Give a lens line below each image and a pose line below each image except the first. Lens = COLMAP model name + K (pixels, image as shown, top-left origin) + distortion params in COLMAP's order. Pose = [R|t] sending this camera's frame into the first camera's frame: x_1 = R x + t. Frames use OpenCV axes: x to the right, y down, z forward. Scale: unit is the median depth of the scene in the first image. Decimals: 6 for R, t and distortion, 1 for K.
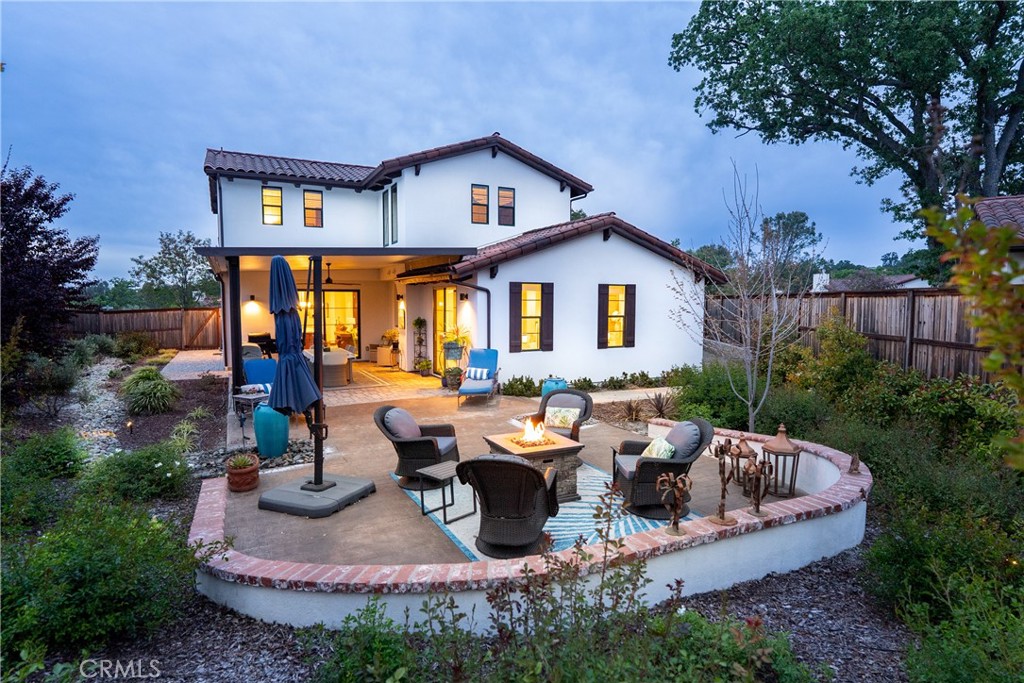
lens RADIAL K [[564.4, 0, 513.2], [0, 564.4, 342.2], [0, 0, 1]] dist [-0.004022, -0.002680]
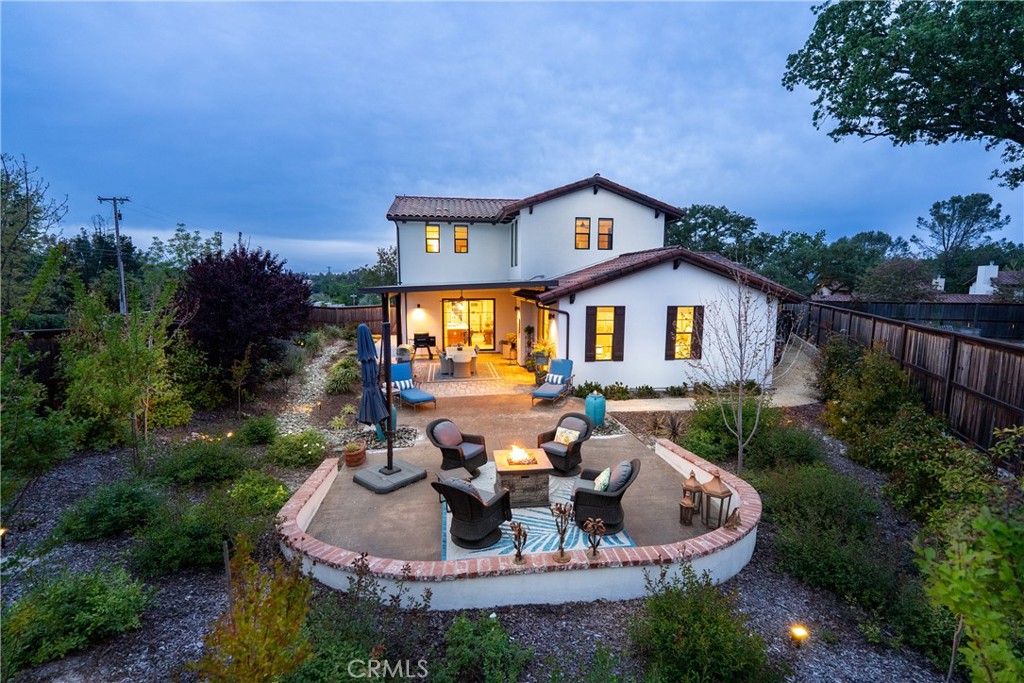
lens RADIAL K [[470.7, 0, 513.2], [0, 470.7, 338.0], [0, 0, 1]] dist [-0.005258, 0.000459]
pose [[0.947656, 0.041539, -0.316578, 0.147776], [-0.025958, 0.998242, 0.053277, -0.074385], [0.318235, -0.042270, 0.947069, -0.038810]]
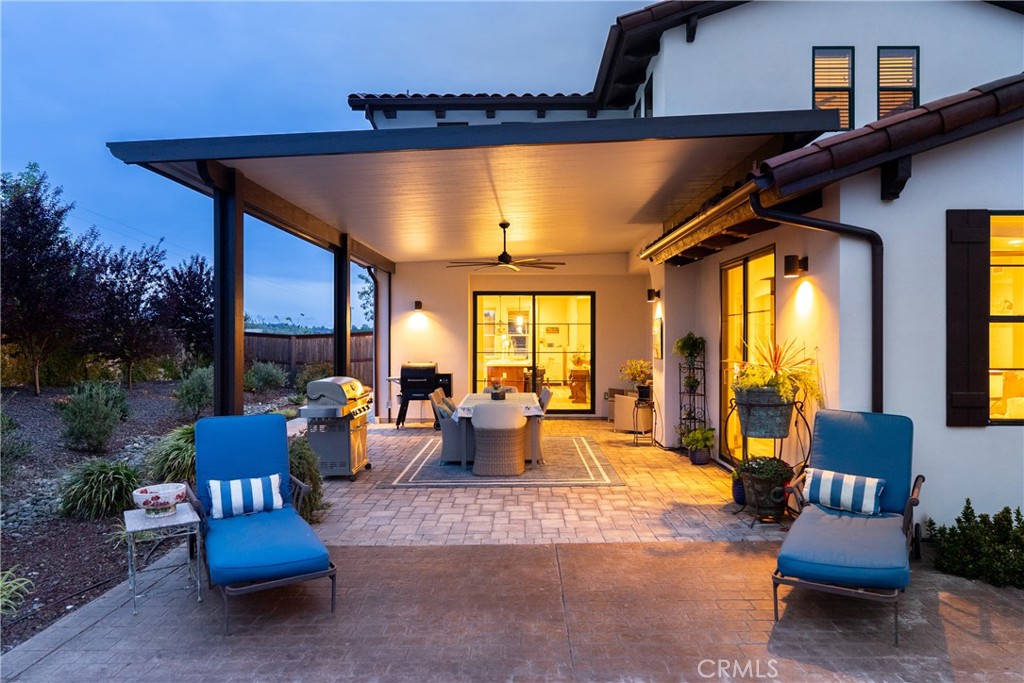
lens RADIAL K [[662.3, 0, 509.2], [0, 662.3, 339.9], [0, 0, 1]] dist [-0.008784, -0.001555]
pose [[0.882598, -0.001049, -0.470128, -0.043347], [-0.032568, 0.997459, -0.063367, 0.001014], [0.468999, 0.071239, 0.880321, 0.465618]]
